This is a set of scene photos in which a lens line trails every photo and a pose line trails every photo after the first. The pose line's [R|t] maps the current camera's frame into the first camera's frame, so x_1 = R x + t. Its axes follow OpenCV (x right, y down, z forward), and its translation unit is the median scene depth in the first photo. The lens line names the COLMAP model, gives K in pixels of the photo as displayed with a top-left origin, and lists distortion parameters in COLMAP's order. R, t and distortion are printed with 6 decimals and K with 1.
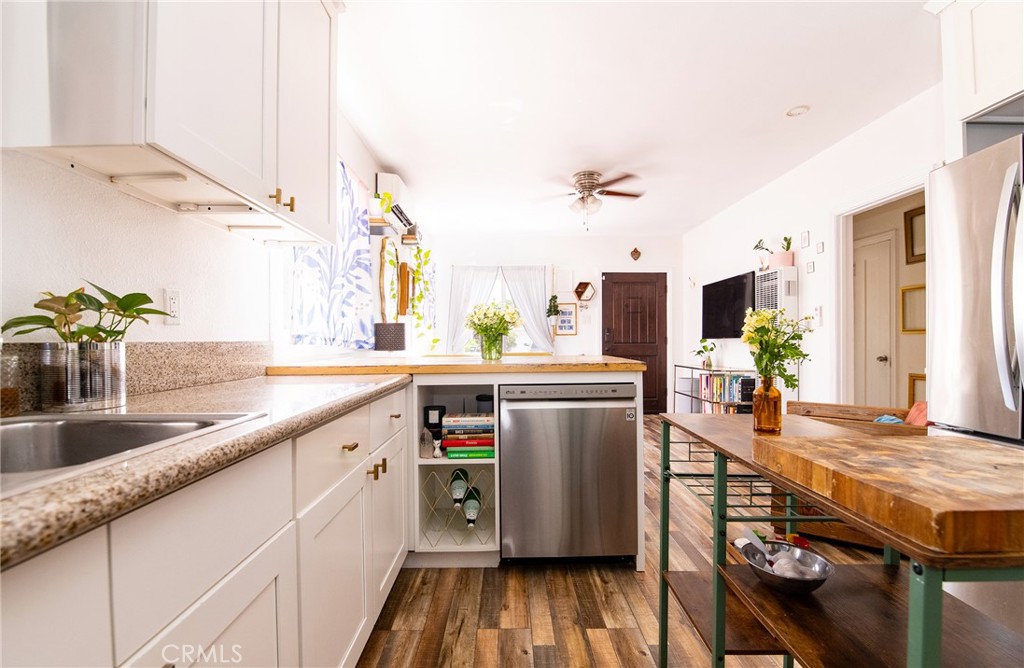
lens RADIAL K [[464.7, 0, 513.2], [0, 464.7, 336.3], [0, 0, 1]] dist [-0.021056, -0.001369]
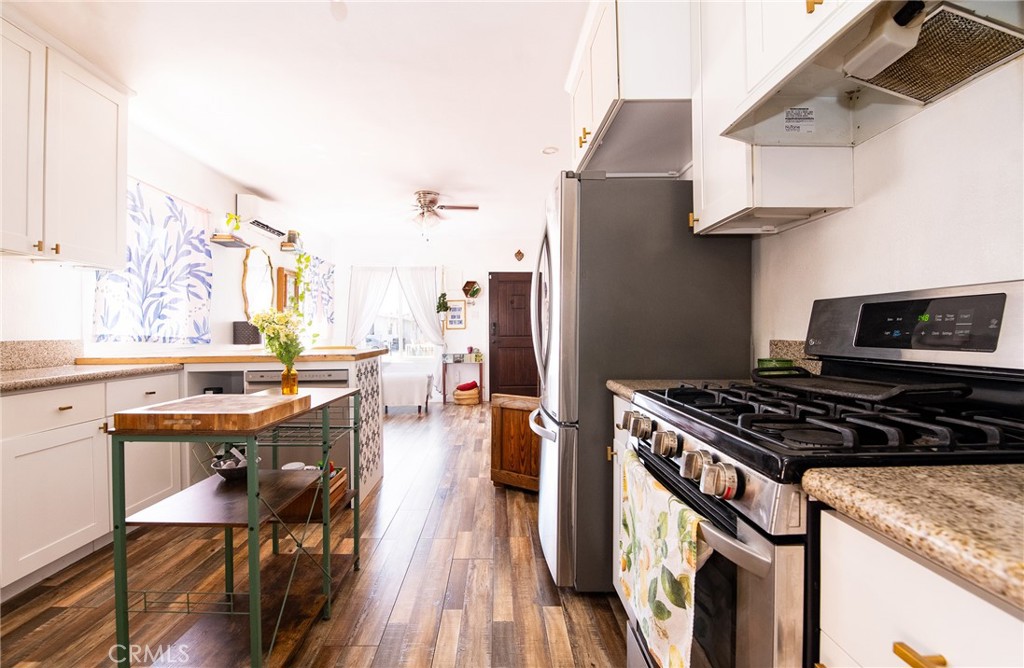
lens RADIAL K [[464.7, 0, 510.2], [0, 464.7, 336.5], [0, 0, 1]] dist [-0.021056, -0.001369]
pose [[0.999942, -0.000859, 0.010779, 0.236417], [0.000618, 0.999751, 0.022323, -0.008917], [-0.010796, -0.022315, 0.999693, -0.117310]]
